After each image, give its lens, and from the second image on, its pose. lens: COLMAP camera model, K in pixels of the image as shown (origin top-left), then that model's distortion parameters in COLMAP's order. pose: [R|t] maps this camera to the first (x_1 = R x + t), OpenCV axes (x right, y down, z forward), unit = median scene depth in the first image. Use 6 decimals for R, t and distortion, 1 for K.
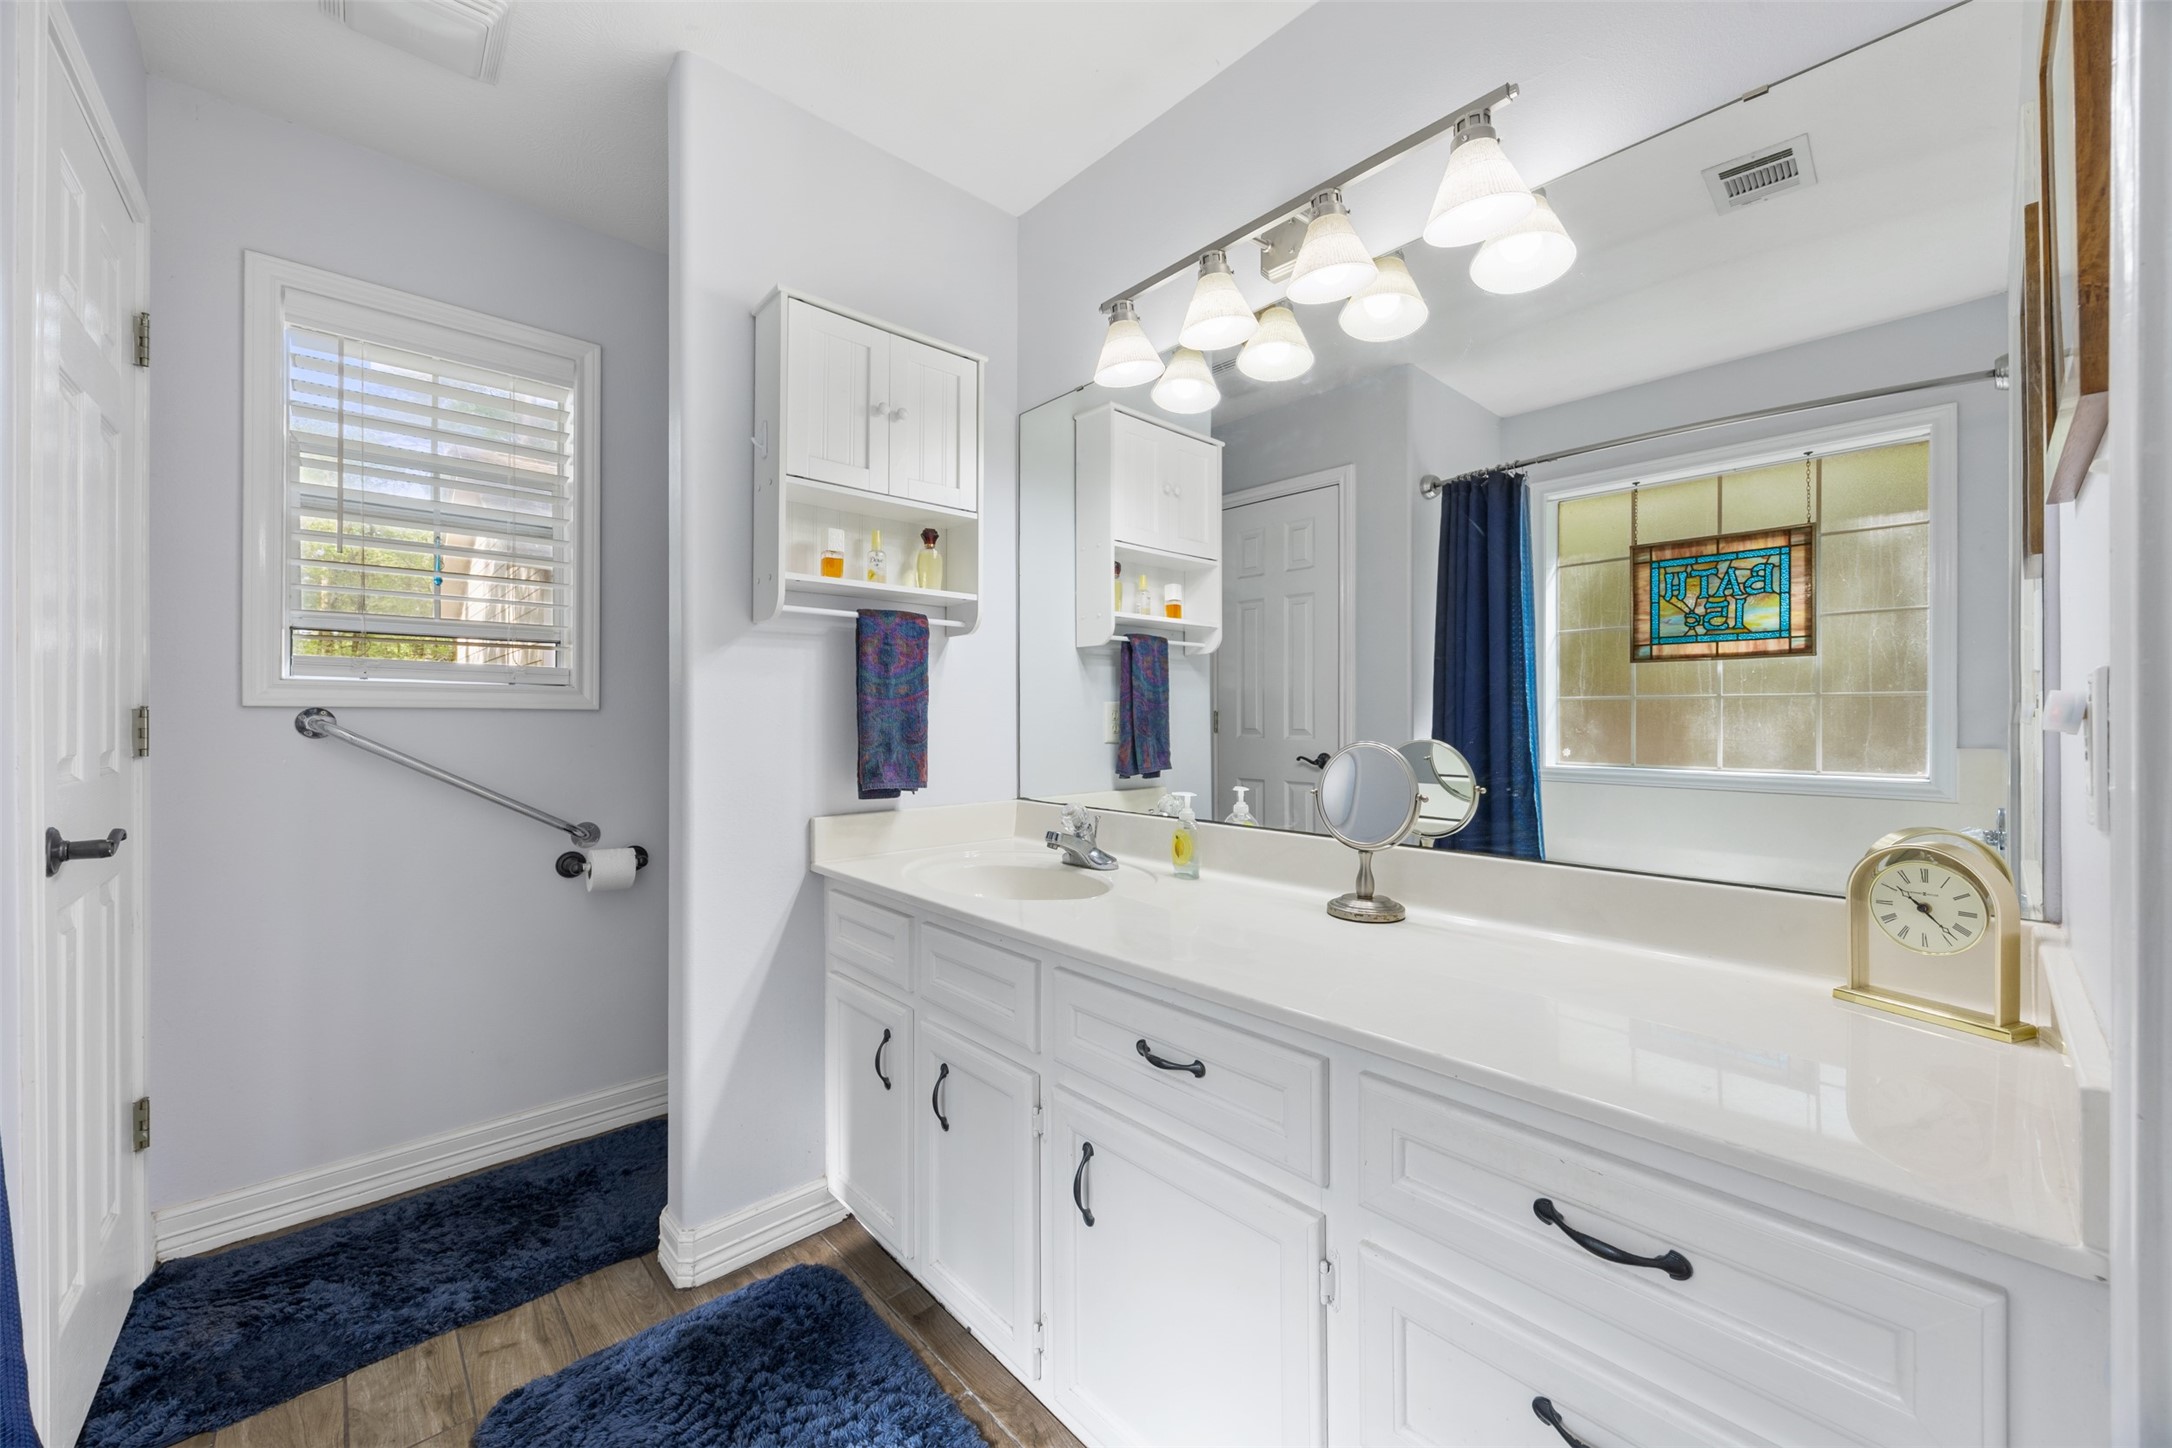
lens RADIAL K [[820.7, 0, 1098.3], [0, 820.7, 719.3], [0, 0, 1]] dist [-0.005276, 0.000989]
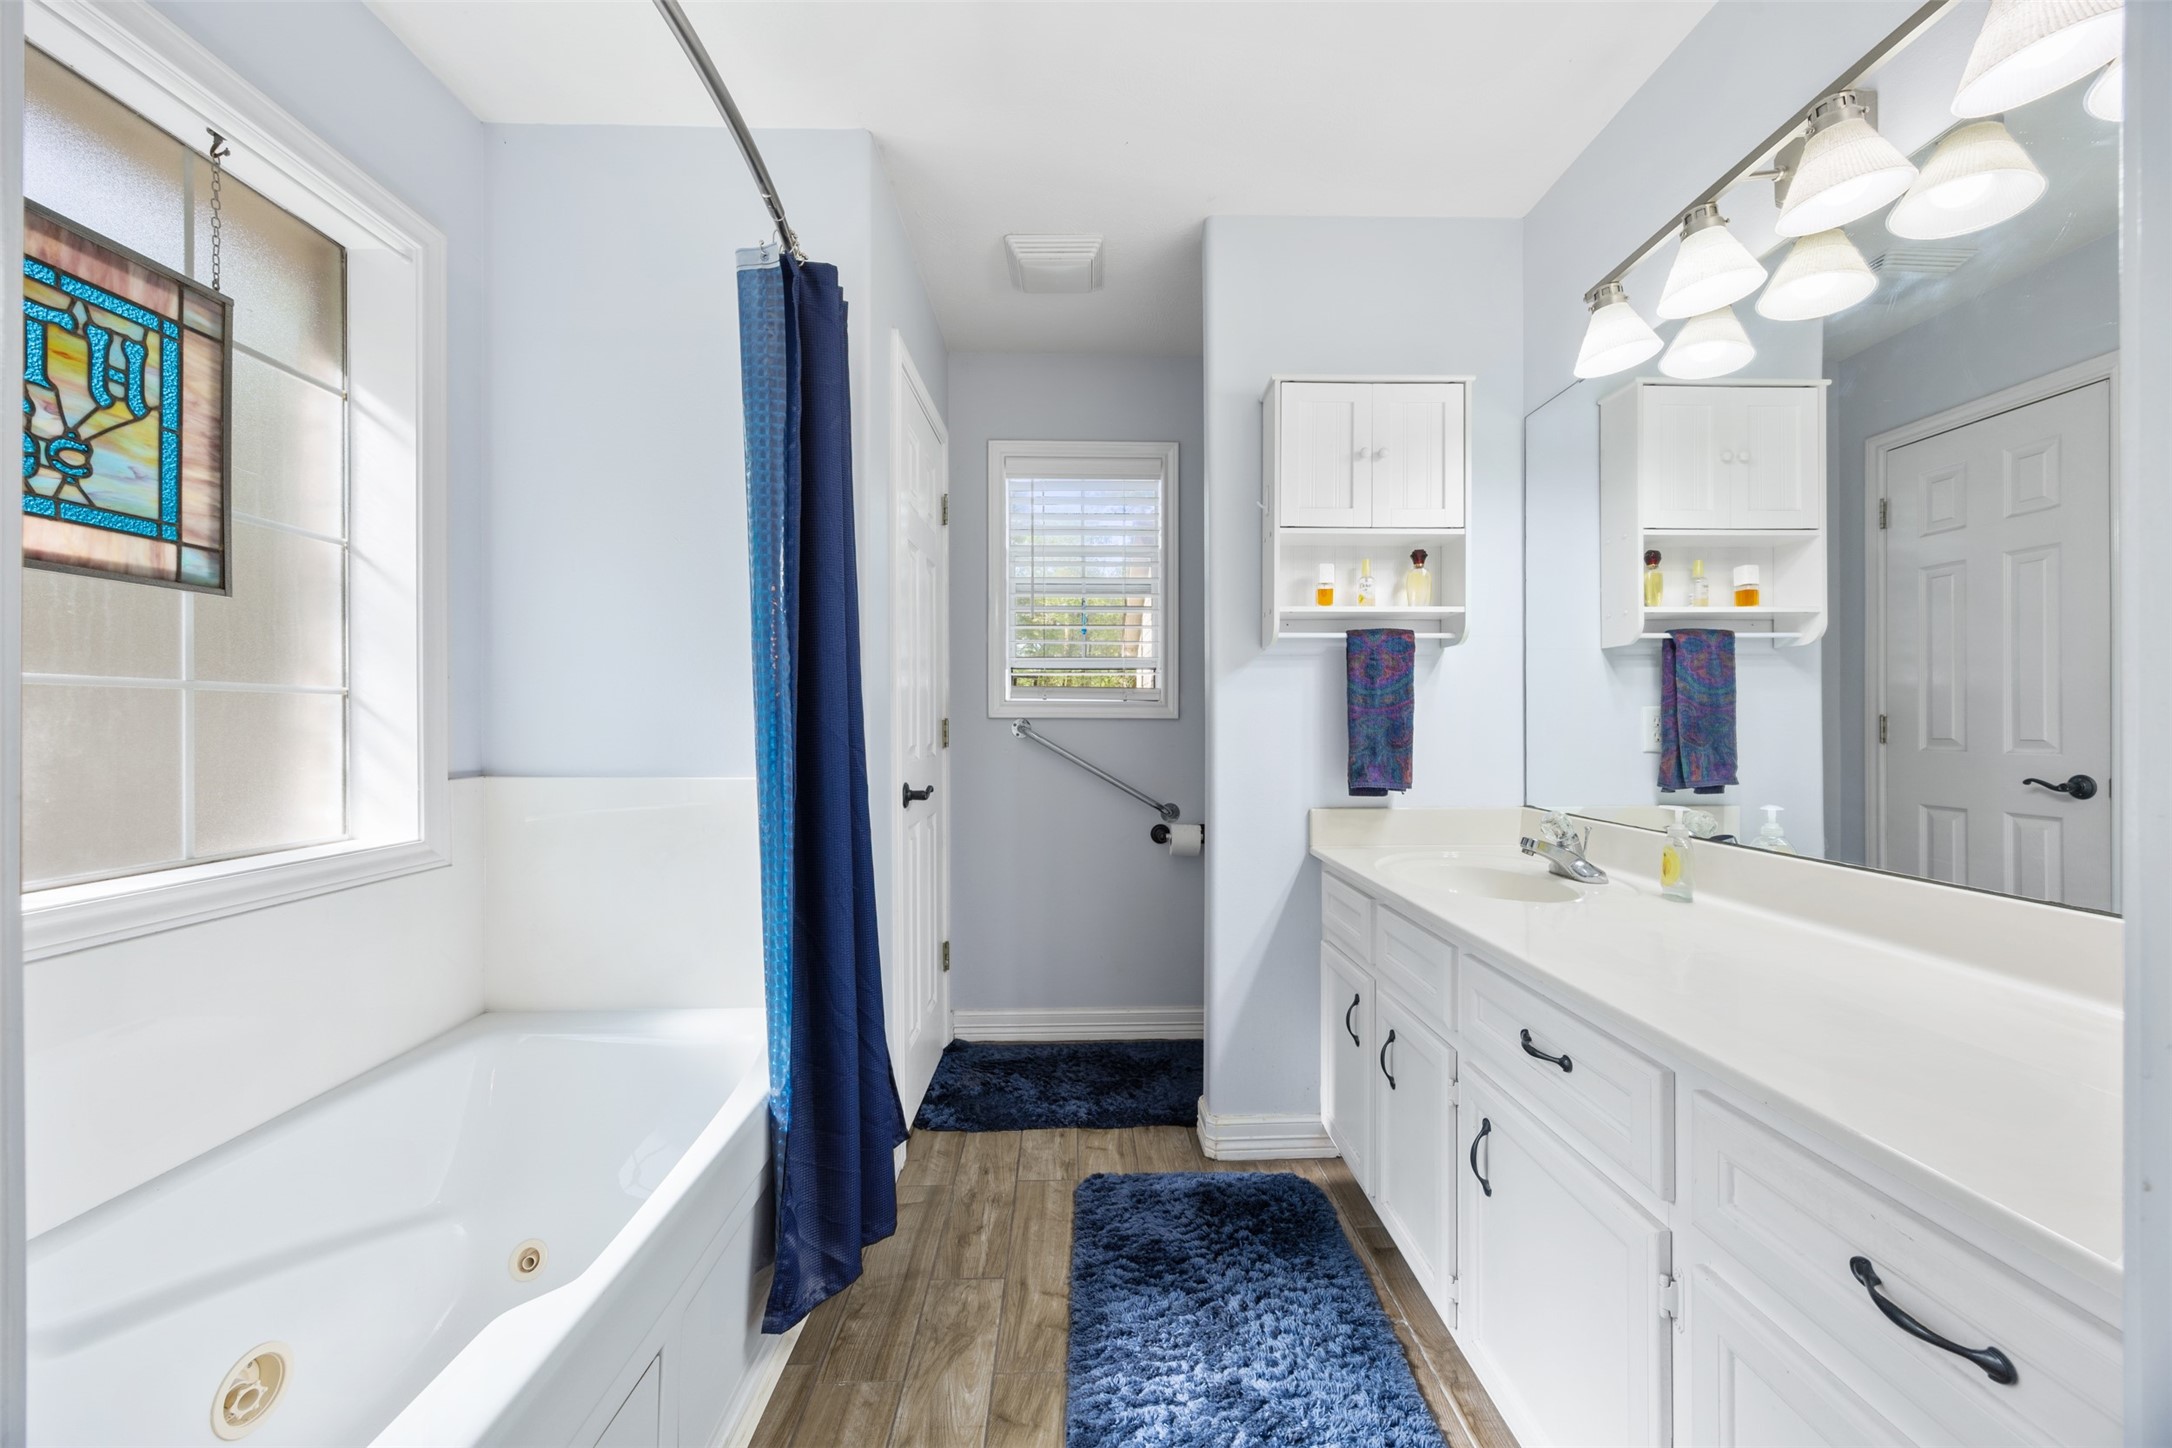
lens RADIAL K [[820.7, 0, 1110.0], [0, 820.7, 732.5], [0, 0, 1]] dist [-0.005276, 0.000989]
pose [[0.759046, 0.005590, -0.651013, 0.224694], [0.000072, 0.999962, 0.008669, -0.001082], [0.651037, -0.006627, 0.759017, -0.100967]]
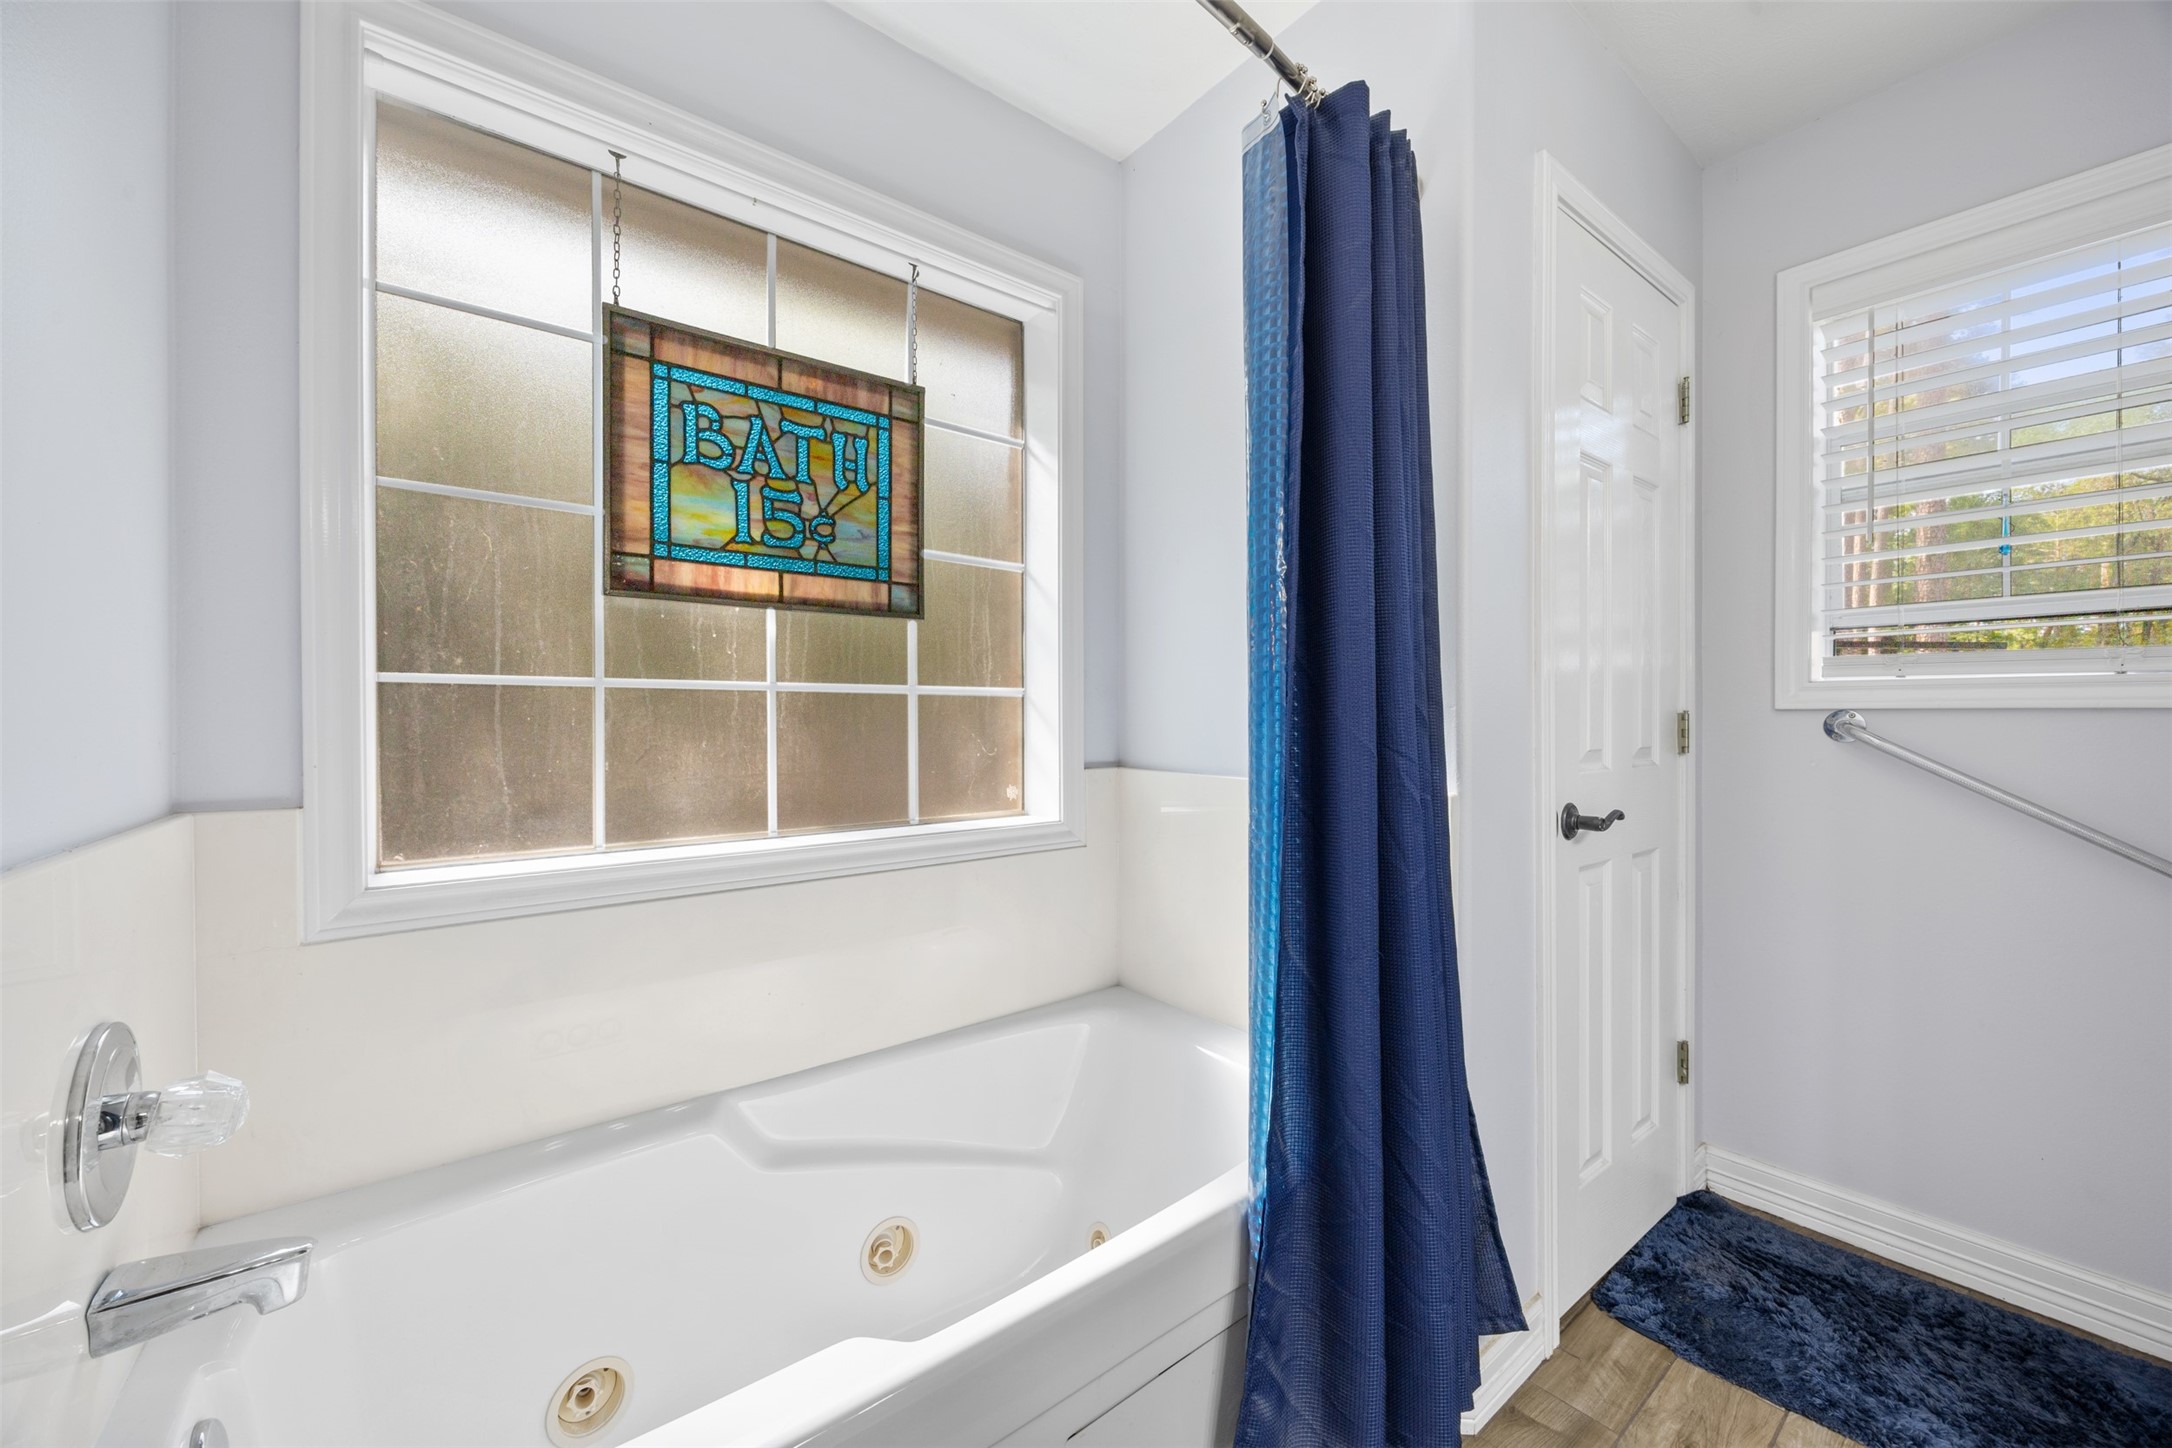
lens RADIAL K [[820.7, 0, 1104.9], [0, 820.7, 727.5], [0, 0, 1]] dist [-0.005276, 0.000989]
pose [[-0.080436, 0.007615, -0.996731, 0.073421], [-0.001564, 0.999969, 0.007766, 0.000179], [0.996759, 0.002183, -0.080421, 0.233394]]
